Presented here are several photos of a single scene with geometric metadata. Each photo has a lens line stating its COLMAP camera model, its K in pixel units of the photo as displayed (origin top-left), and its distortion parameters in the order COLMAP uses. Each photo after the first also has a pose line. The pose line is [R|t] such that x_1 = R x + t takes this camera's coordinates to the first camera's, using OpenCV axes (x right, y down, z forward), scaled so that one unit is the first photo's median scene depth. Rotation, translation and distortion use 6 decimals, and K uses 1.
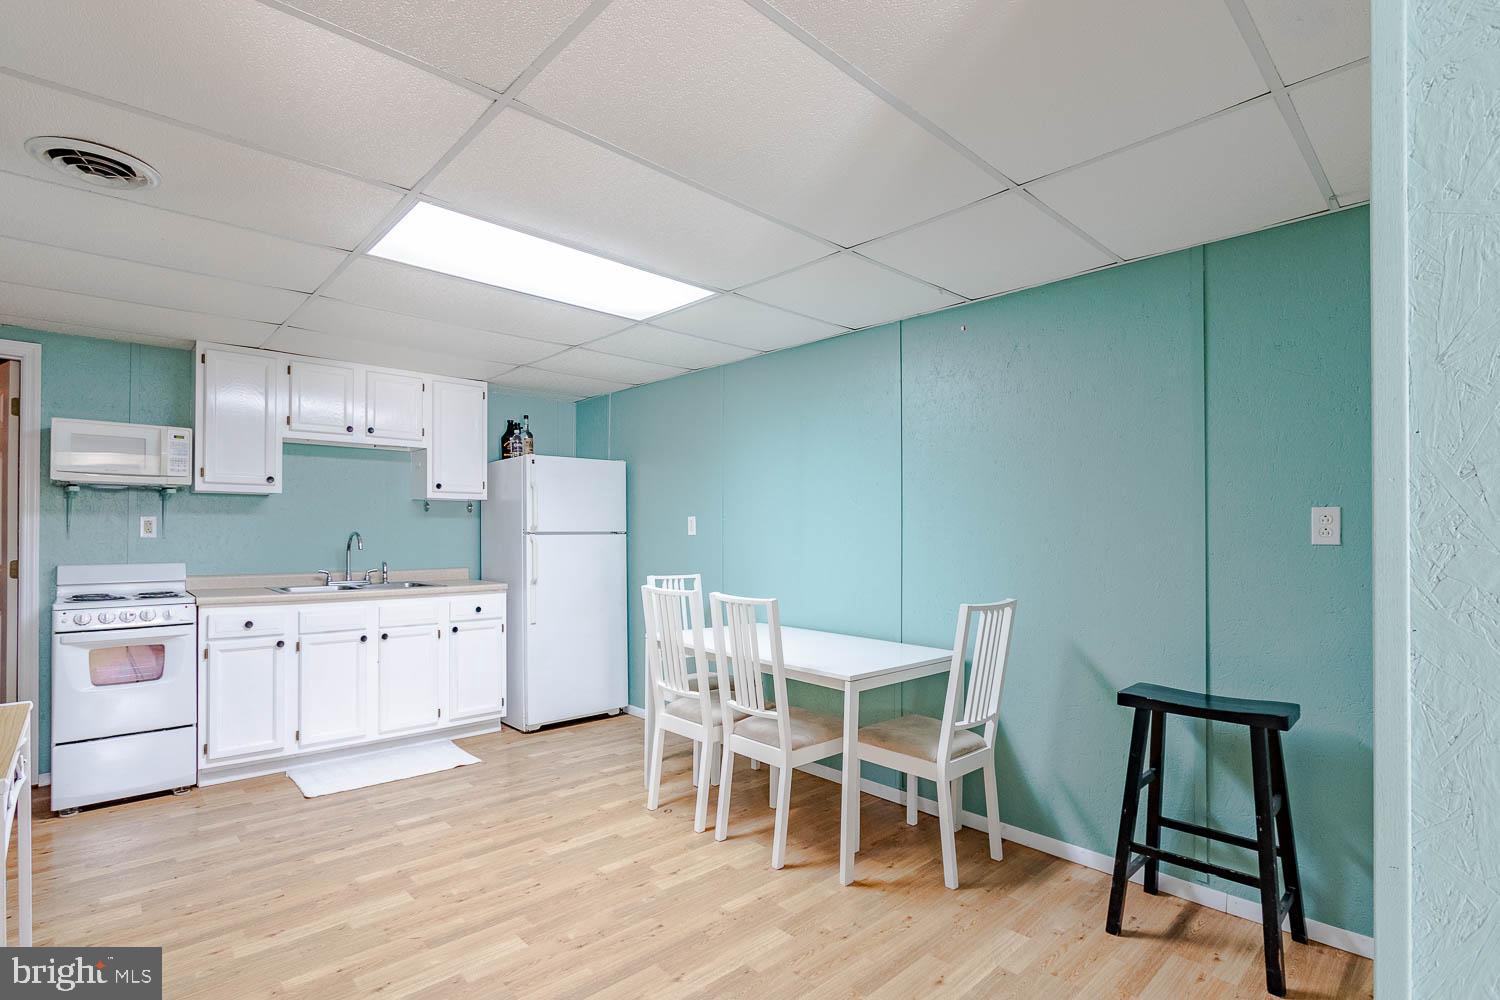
lens RADIAL K [[720.8, 0, 746.9], [0, 720.8, 525.2], [0, 0, 1]] dist [-0.020632, 0.000169]
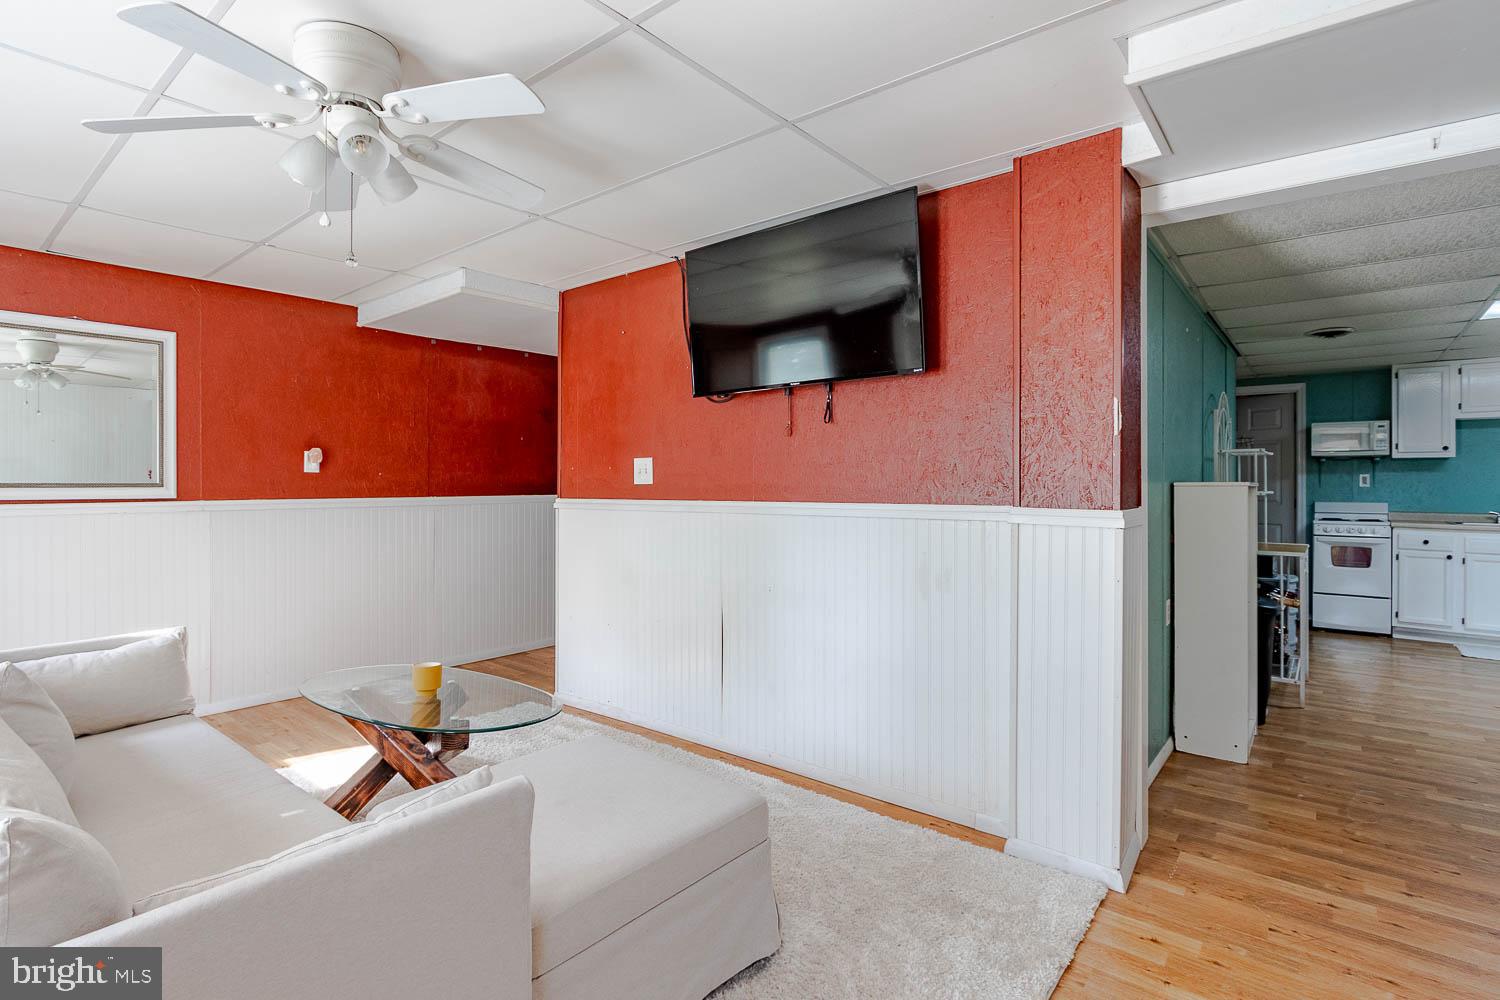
lens RADIAL K [[722.0, 0, 764.0], [0, 722.0, 487.8], [0, 0, 1]] dist [-0.016952, 0.000866]
pose [[0.146446, 0.004766, -0.989207, 0.620020], [0.011584, 0.999912, 0.006532, -0.007884], [0.989151, -0.012416, 0.146377, -0.652411]]
